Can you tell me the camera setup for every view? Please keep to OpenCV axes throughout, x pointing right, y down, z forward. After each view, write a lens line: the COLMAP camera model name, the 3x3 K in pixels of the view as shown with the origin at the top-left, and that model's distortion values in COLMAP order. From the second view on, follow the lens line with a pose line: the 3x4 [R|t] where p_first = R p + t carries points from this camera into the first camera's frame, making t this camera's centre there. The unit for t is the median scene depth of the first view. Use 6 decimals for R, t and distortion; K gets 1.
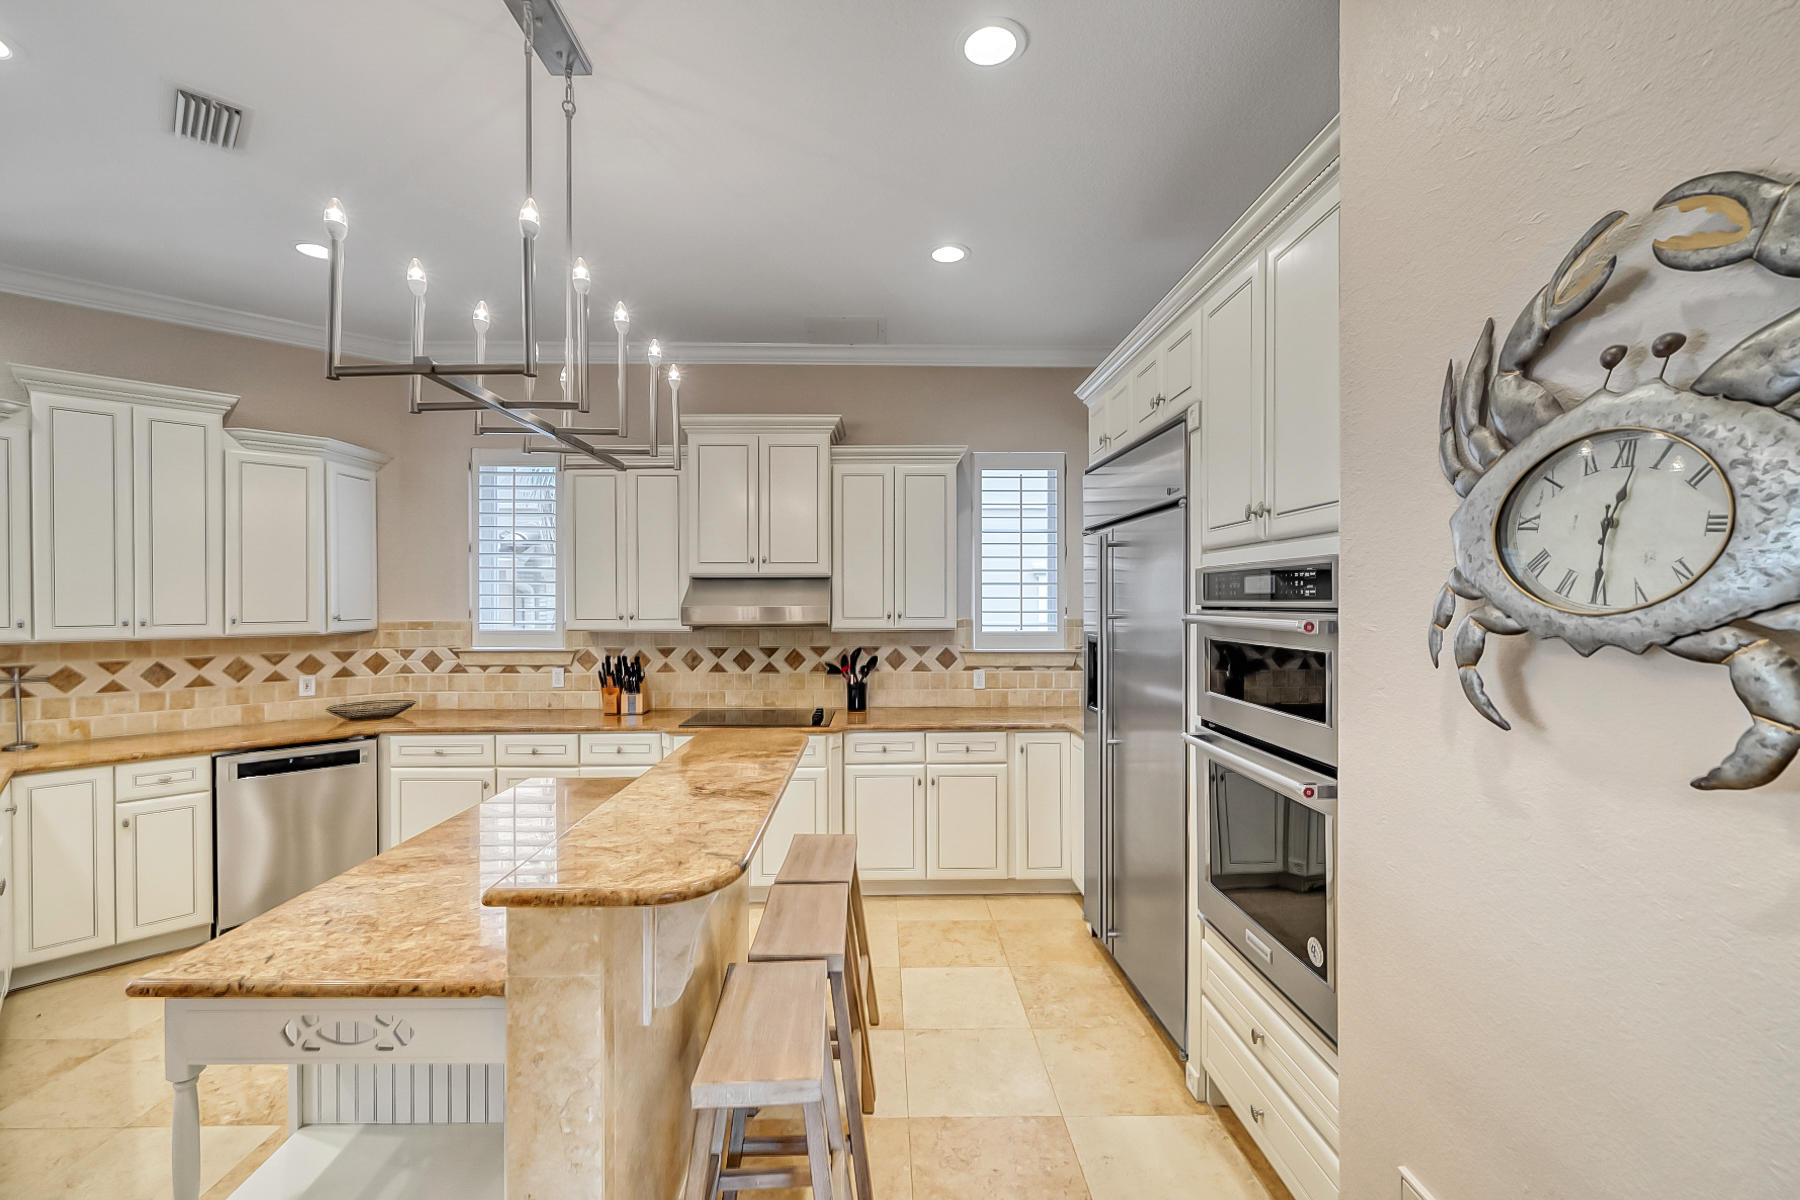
lens RADIAL K [[750.4, 0, 900.0], [0, 750.4, 600.0], [0, 0, 1]] dist [-0.000016, -0.000050]
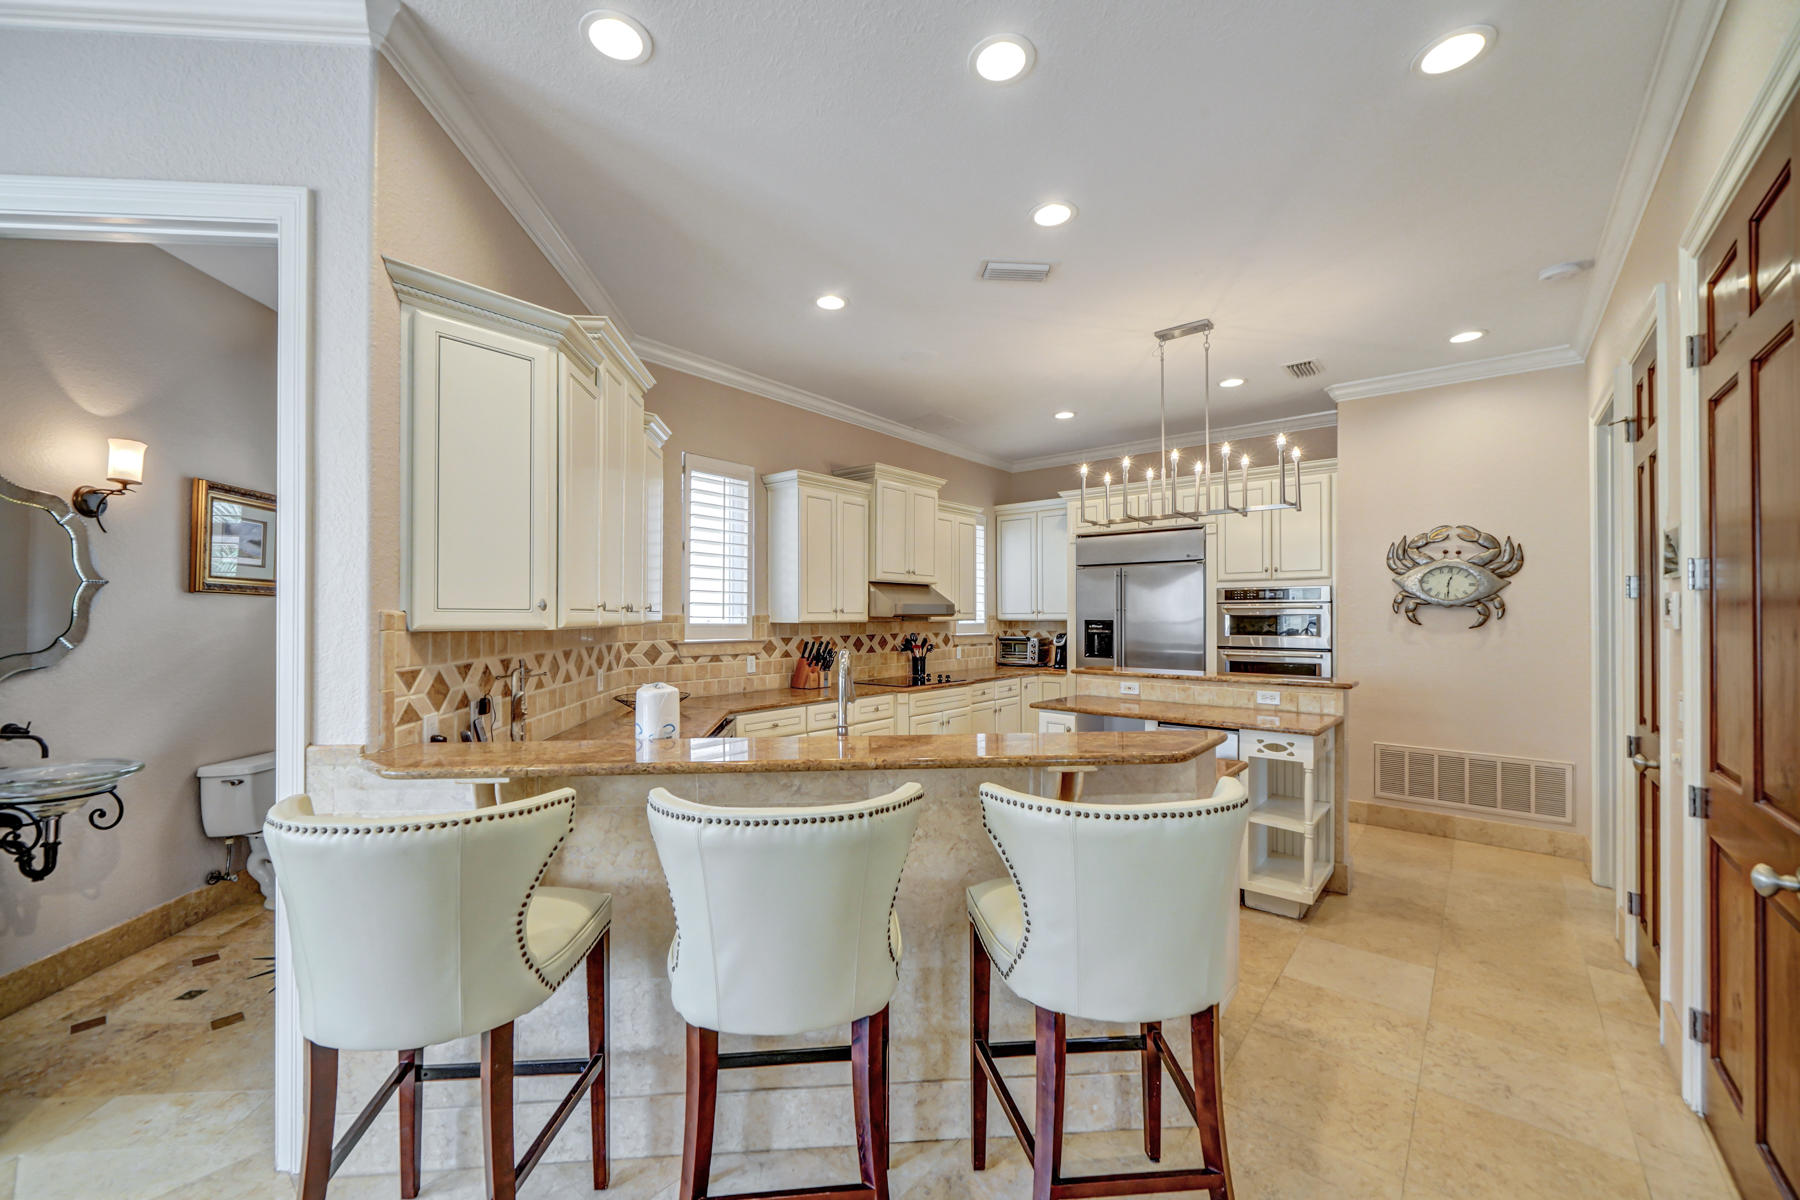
lens RADIAL K [[695.6, 0, 900.0], [0, 695.6, 600.0], [0, 0, 1]] dist [-0.000757, -0.000133]
pose [[0.674399, 0.016995, 0.738172, -1.097396], [-0.002051, 0.999774, -0.021144, 0.027191], [-0.738365, 0.012746, 0.674281, 0.109021]]
